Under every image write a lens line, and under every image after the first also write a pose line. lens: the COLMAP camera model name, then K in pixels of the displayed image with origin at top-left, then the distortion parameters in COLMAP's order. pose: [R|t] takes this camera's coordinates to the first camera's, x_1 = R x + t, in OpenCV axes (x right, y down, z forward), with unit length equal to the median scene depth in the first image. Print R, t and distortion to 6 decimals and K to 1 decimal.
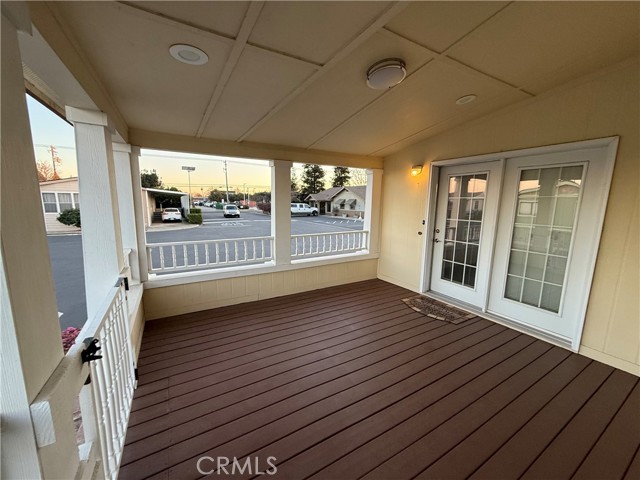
lens RADIAL K [[255.5, 0, 318.1], [0, 255.5, 242.4], [0, 0, 1]] dist [-0.001074, 0.000823]
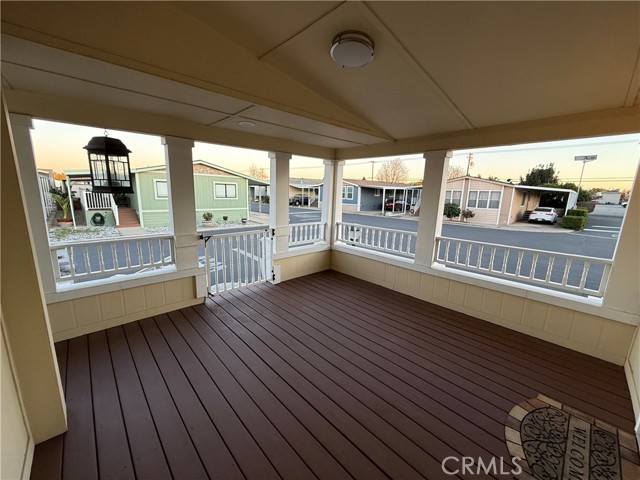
lens RADIAL K [[255.5, 0, 317.0], [0, 255.5, 239.9], [0, 0, 1]] dist [-0.001074, 0.000823]
pose [[0.224536, 0.180907, -0.957526, 0.297961], [-0.181446, 0.973194, 0.141319, -0.029505], [0.957424, 0.142008, 0.251342, 0.183362]]
